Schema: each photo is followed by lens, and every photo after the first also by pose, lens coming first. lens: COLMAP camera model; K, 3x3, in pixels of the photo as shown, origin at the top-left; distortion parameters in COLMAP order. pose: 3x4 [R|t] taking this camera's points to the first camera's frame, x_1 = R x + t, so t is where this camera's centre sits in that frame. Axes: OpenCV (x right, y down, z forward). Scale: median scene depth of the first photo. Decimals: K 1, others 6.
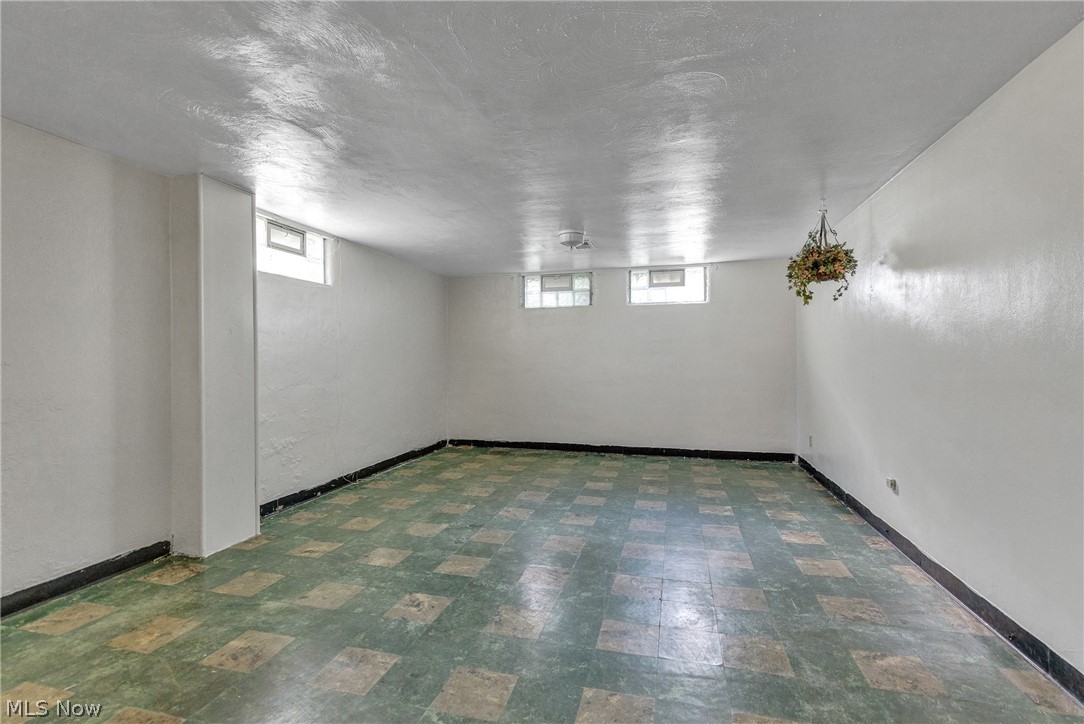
lens RADIAL K [[490.2, 0, 544.4], [0, 490.2, 360.8], [0, 0, 1]] dist [0.002240, -0.000225]
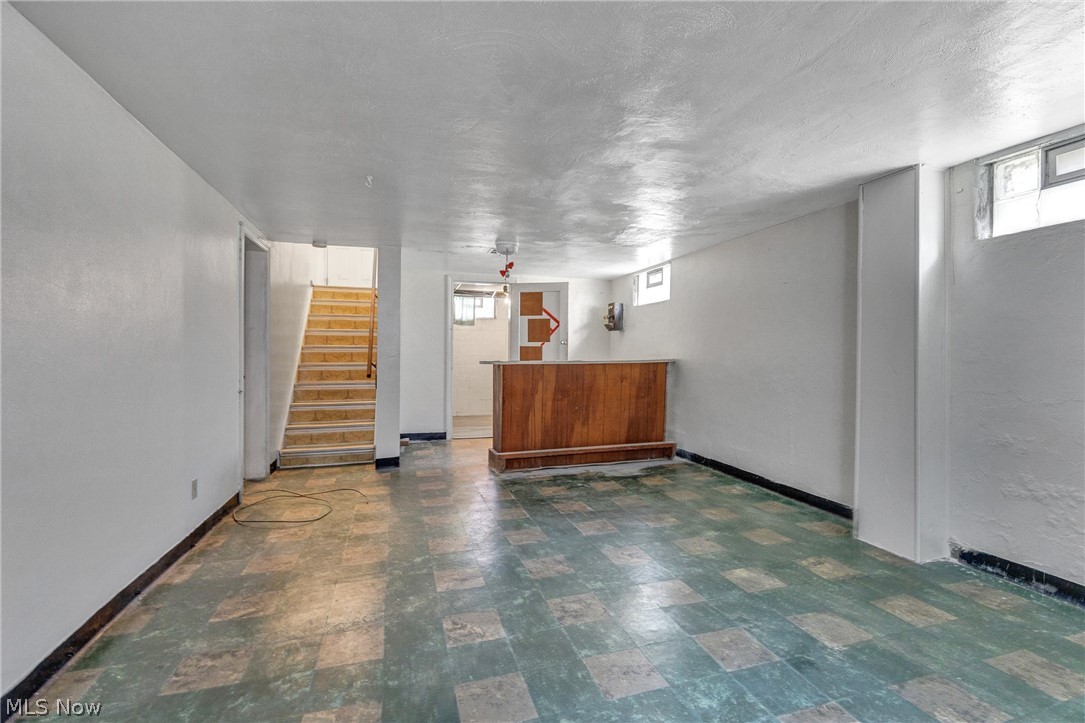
lens RADIAL K [[490.6, 0, 543.8], [0, 490.6, 355.6], [0, 0, 1]] dist [0.002240, -0.000225]
pose [[-0.846981, 0.005053, -0.531598, 0.446787], [-0.002178, 0.999913, 0.012974, -0.013923], [0.531618, 0.012147, -0.846897, 1.487245]]
